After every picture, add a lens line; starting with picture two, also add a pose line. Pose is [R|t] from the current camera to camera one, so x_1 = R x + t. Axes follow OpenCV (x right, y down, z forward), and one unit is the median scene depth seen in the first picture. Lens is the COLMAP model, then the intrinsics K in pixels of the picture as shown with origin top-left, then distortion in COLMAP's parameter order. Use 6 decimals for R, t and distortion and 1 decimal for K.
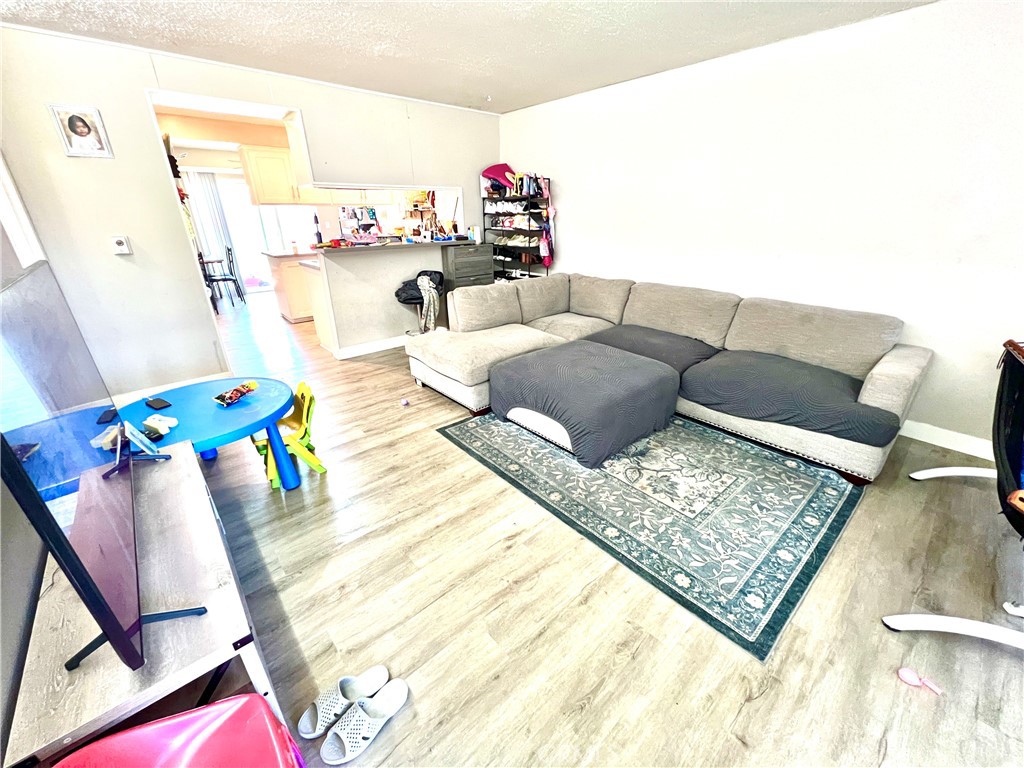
lens RADIAL K [[406.5, 0, 512.4], [0, 406.5, 383.6], [0, 0, 1]] dist [0.001509, 0.000250]
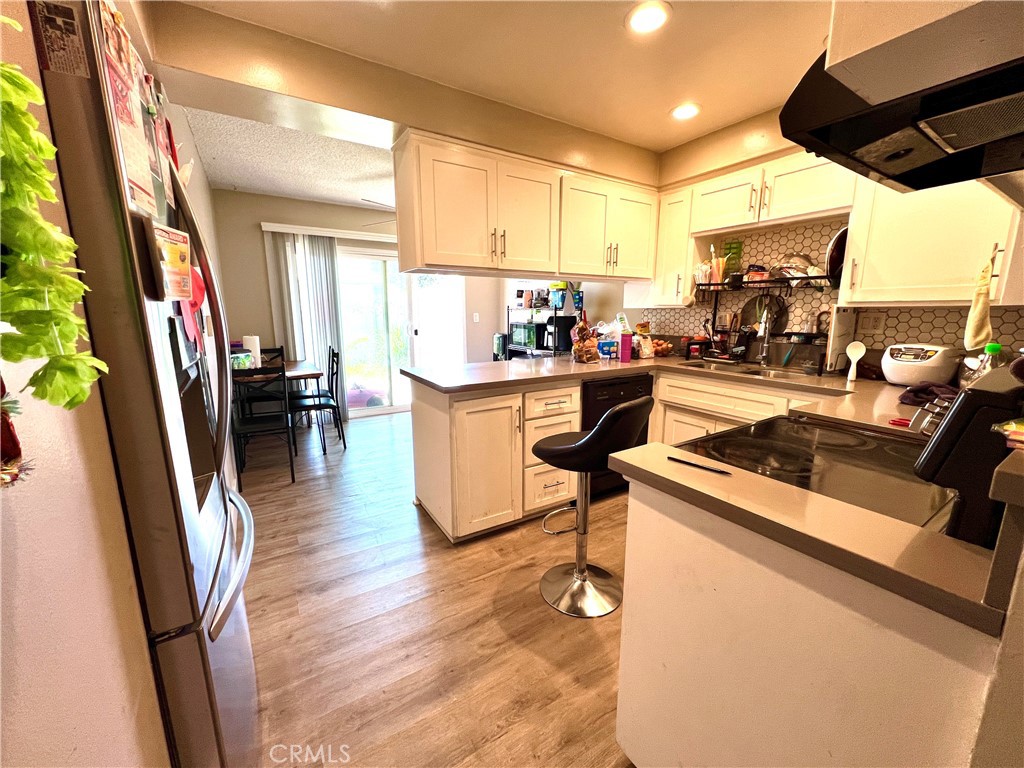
lens RADIAL K [[406.5, 0, 511.5], [0, 406.5, 388.4], [0, 0, 1]] dist [0.001509, 0.000250]
pose [[0.988835, 0.025358, -0.146838, -0.349333], [-0.057739, 0.973634, -0.220687, -0.166202], [0.137371, 0.226702, 0.964228, 0.468209]]
